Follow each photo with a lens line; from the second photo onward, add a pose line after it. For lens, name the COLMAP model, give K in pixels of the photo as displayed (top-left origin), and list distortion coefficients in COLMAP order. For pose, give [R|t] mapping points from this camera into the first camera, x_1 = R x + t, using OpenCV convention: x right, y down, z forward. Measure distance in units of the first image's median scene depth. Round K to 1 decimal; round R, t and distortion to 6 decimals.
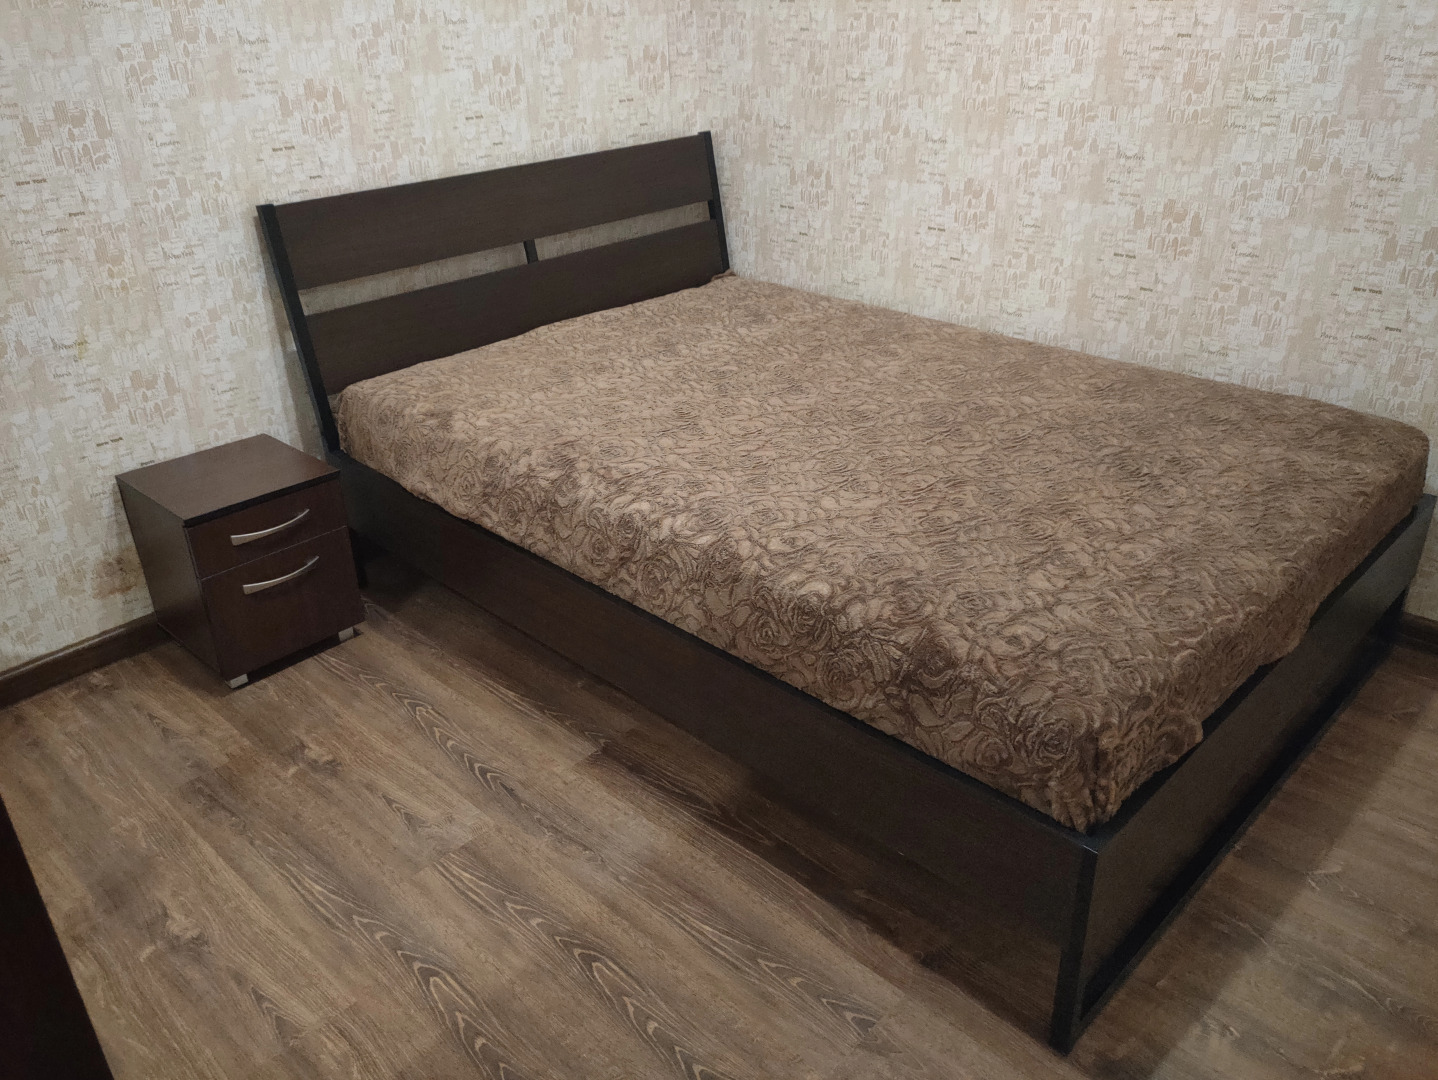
lens RADIAL K [[1131.8, 0, 715.0], [0, 1131.8, 541.6], [0, 0, 1]] dist [0.035698, -0.023732]
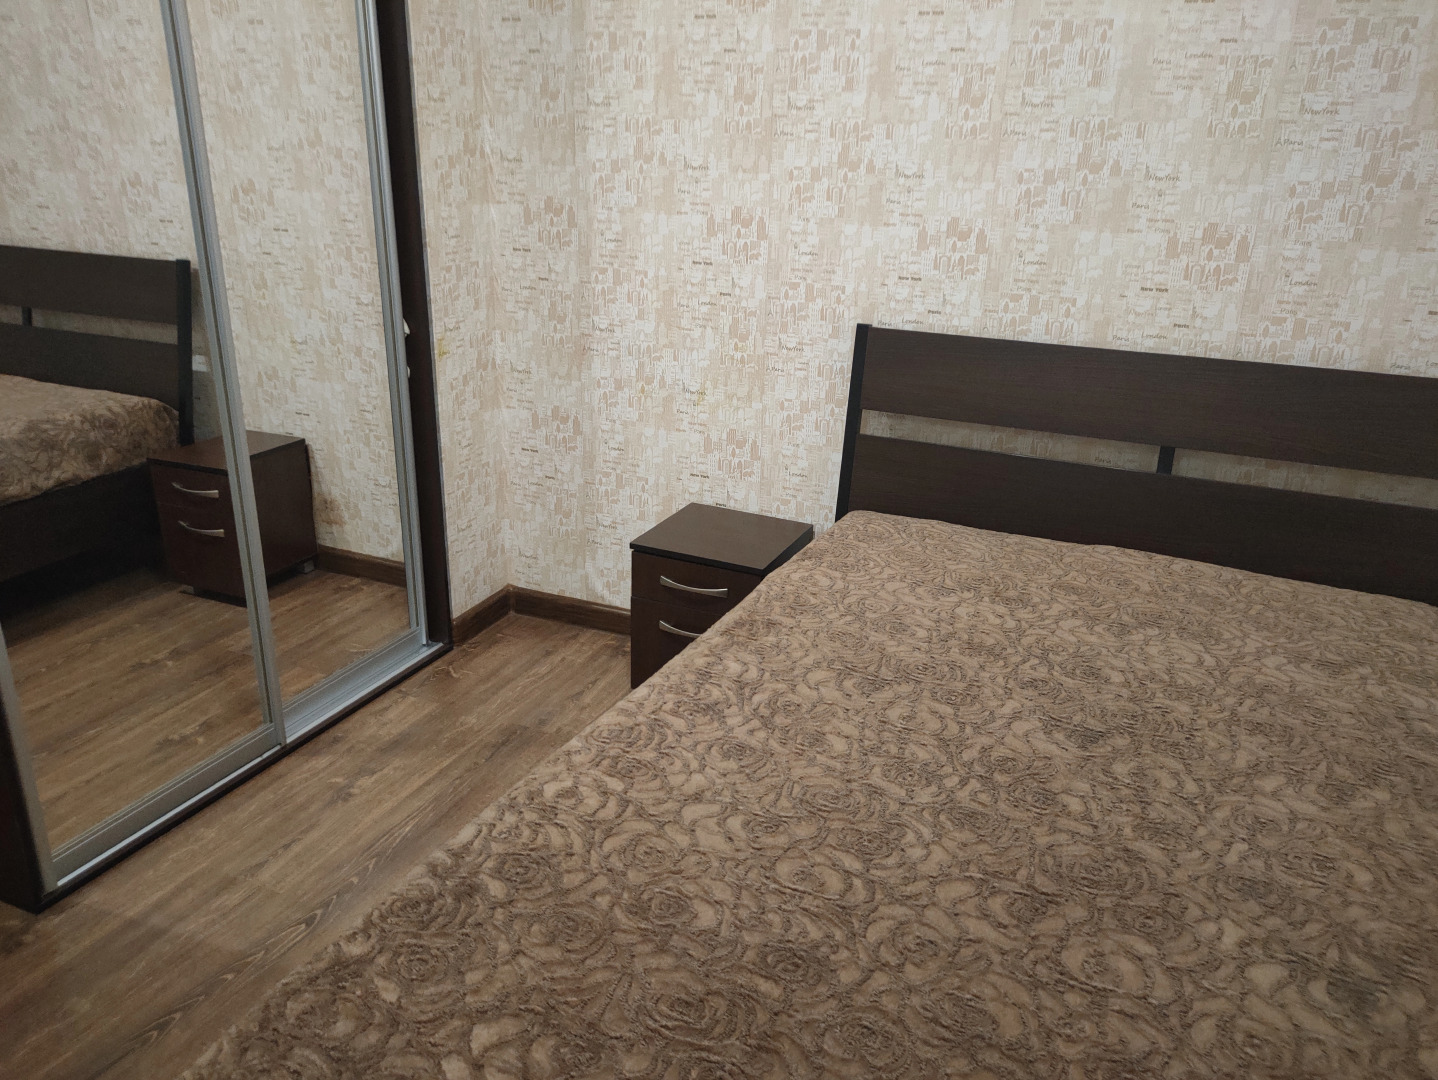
lens RADIAL K [[1131.8, 0, 660.1], [0, 1131.8, 526.5], [0, 0, 1]] dist [0.035698, -0.023732]
pose [[0.322038, 0.361745, -0.874890, 0.500288], [-0.453619, 0.870093, 0.192789, -0.242413], [0.830976, 0.334782, 0.444298, 0.434921]]
